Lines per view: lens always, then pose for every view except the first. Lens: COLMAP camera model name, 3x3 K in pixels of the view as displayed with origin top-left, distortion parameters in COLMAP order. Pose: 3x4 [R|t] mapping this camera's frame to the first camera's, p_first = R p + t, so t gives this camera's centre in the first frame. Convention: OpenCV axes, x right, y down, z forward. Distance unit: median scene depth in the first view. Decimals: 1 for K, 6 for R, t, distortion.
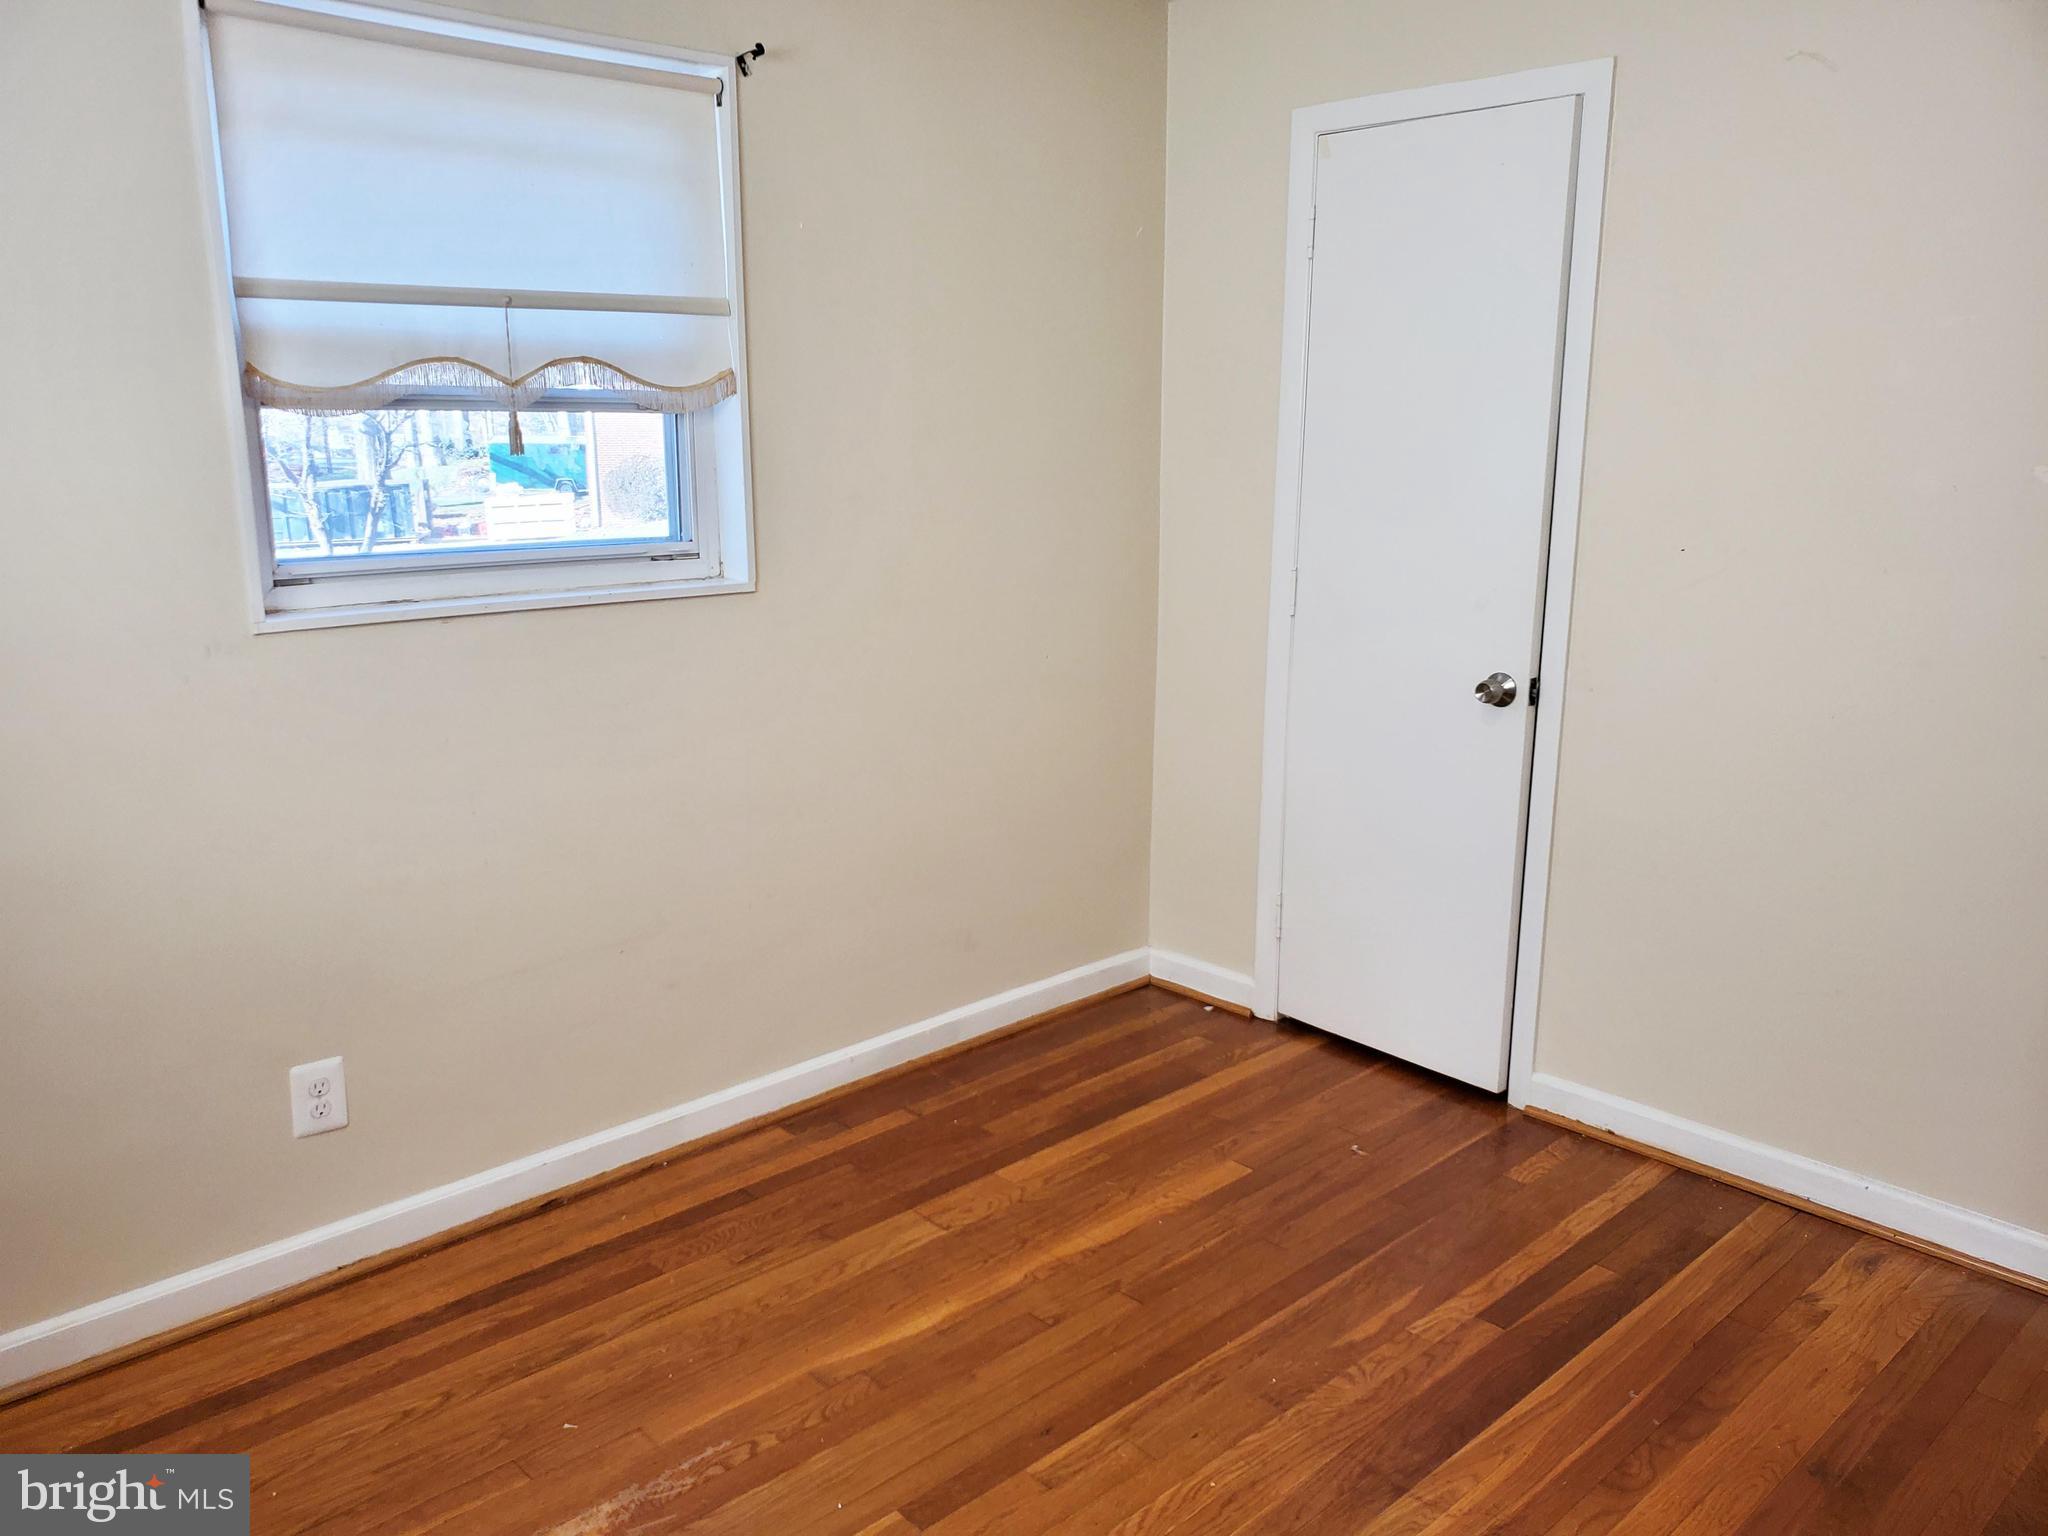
lens RADIAL K [[1621.3, 0, 1031.2], [0, 1621.3, 755.8], [0, 0, 1]] dist [0.106425, -0.053528]
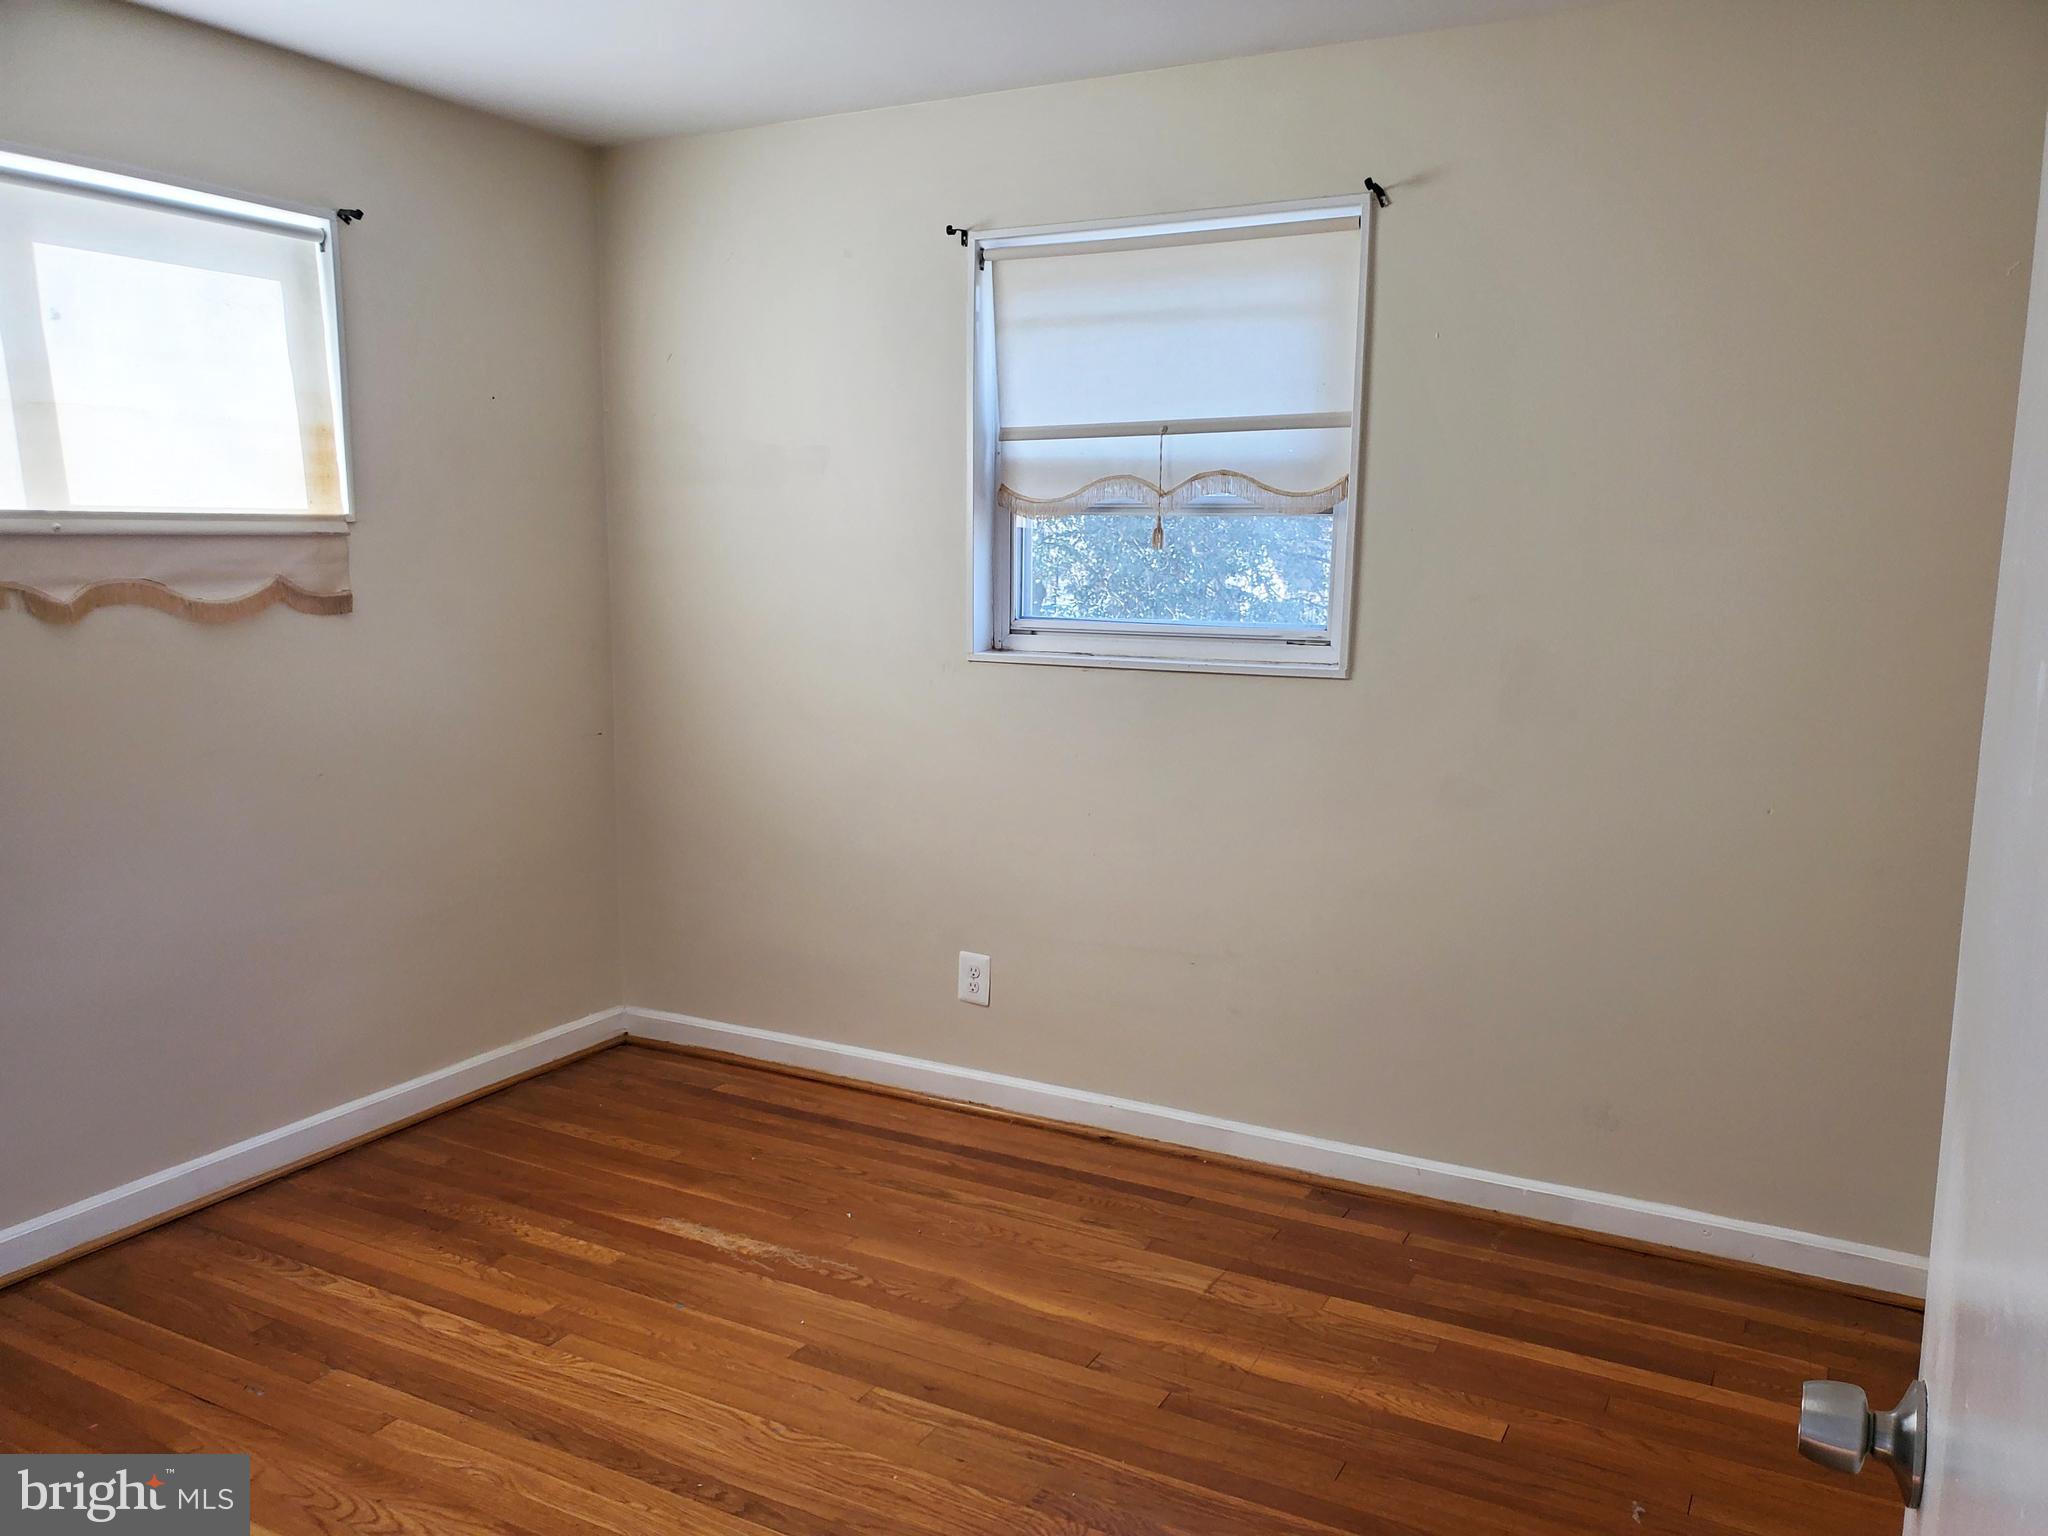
lens RADIAL K [[1621.3, 0, 1031.0], [0, 1621.3, 773.4], [0, 0, 1]] dist [0.106425, -0.053528]
pose [[0.317979, 0.144098, -0.937083, 0.885594], [-0.212858, 0.974001, 0.077547, -0.091028], [0.923894, 0.174807, 0.340385, 0.517023]]
